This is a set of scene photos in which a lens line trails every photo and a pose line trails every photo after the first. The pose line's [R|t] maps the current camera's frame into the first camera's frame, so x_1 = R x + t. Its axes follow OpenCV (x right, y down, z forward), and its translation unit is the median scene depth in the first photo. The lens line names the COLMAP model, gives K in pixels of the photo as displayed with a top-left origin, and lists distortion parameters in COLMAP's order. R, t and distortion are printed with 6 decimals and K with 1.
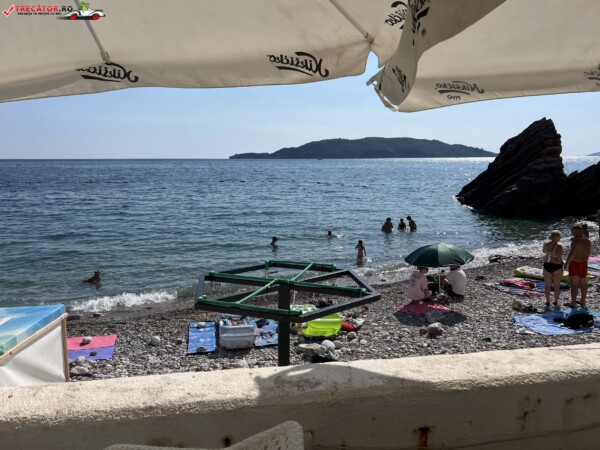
lens RADIAL K [[460.5, 0, 300.0], [0, 460.5, 225.0], [0, 0, 1]] dist [0.066565, -0.115128]
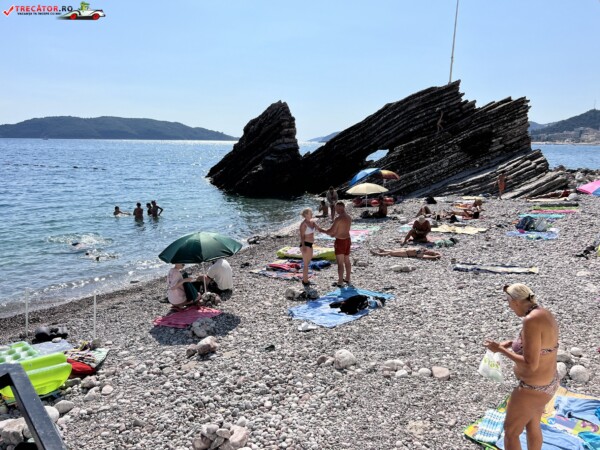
lens RADIAL K [[460.5, 0, 300.0], [0, 460.5, 225.0], [0, 0, 1]] dist [0.066565, -0.115128]
pose [[0.861117, -0.080053, 0.502064, 0.049769], [0.062061, 0.996692, 0.052477, -0.004958], [-0.504604, -0.014030, 0.863237, 0.236081]]
